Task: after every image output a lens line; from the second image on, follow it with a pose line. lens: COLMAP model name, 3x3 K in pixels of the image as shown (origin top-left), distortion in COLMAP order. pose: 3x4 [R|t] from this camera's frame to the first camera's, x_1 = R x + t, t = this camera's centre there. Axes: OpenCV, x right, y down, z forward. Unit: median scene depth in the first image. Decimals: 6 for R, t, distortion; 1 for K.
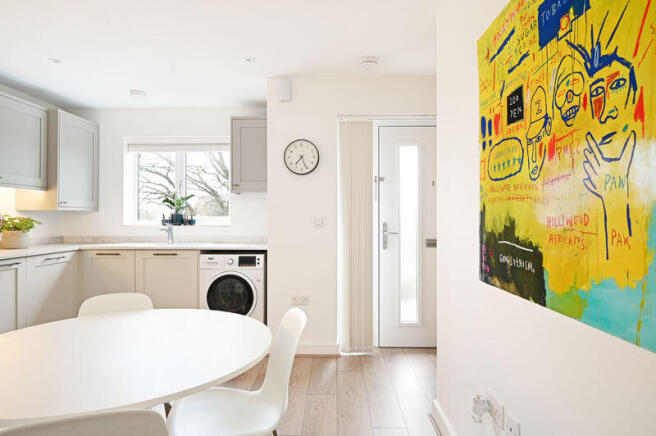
lens RADIAL K [[389.3, 0, 328.0], [0, 389.3, 218.0], [0, 0, 1]] dist [-0.002043, -0.000281]
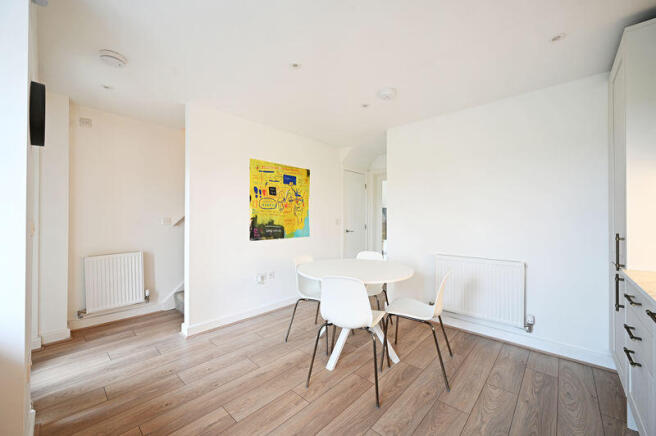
lens RADIAL K [[258.1, 0, 329.0], [0, 258.1, 219.6], [0, 0, 1]] dist [0.000178, -0.000045]
pose [[-0.755264, 0.002252, 0.655417, -0.615687], [0.000057, 0.999994, -0.003371, 0.003204], [-0.655421, -0.002509, -0.755259, 0.967027]]
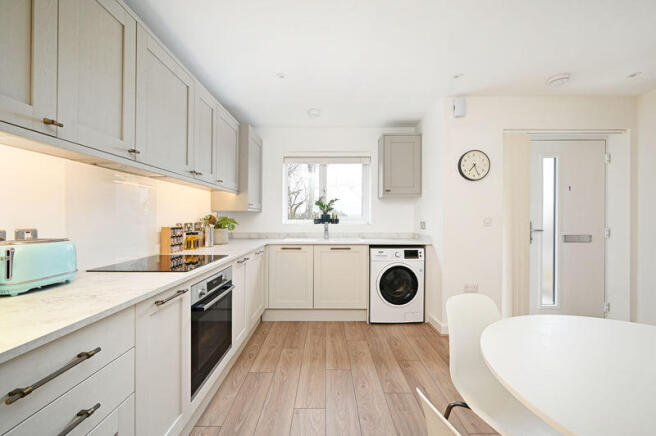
lens RADIAL K [[272.3, 0, 327.5], [0, 272.3, 218.6], [0, 0, 1]] dist [0.000517, -0.000019]
pose [[0.999748, 0.000214, 0.022444, -0.499643], [-0.000291, 0.999994, 0.003414, 0.000311], [-0.022443, -0.003419, 0.999742, 0.187366]]
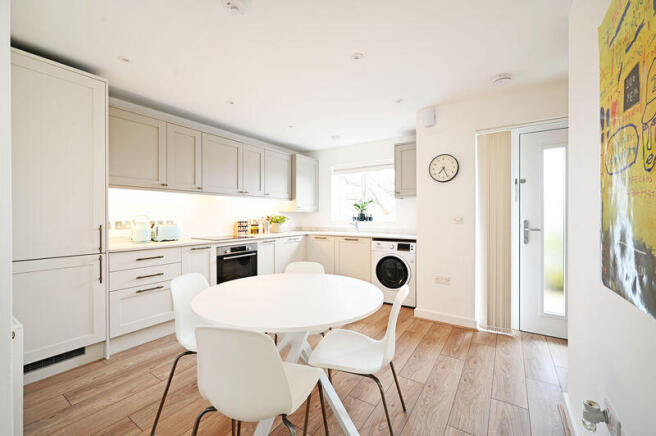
lens RADIAL K [[272.3, 0, 327.5], [0, 272.3, 218.6], [0, 0, 1]] dist [0.000517, -0.000019]
pose [[0.843308, 0.004273, -0.537414, 0.087393], [0.000796, 0.999957, 0.009200, 0.000306], [0.537431, -0.008187, 0.843268, 0.040443]]
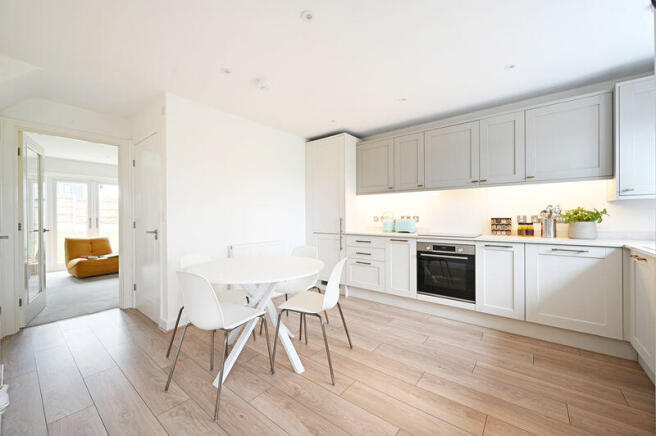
lens RADIAL K [[258.1, 0, 329.0], [0, 258.1, 219.6], [0, 0, 1]] dist [0.000178, -0.000045]
pose [[-0.610699, 0.009803, -0.791802, 0.167617], [0.004540, 0.999950, 0.008879, 0.017264], [0.791850, 0.001828, -0.610713, 0.884605]]
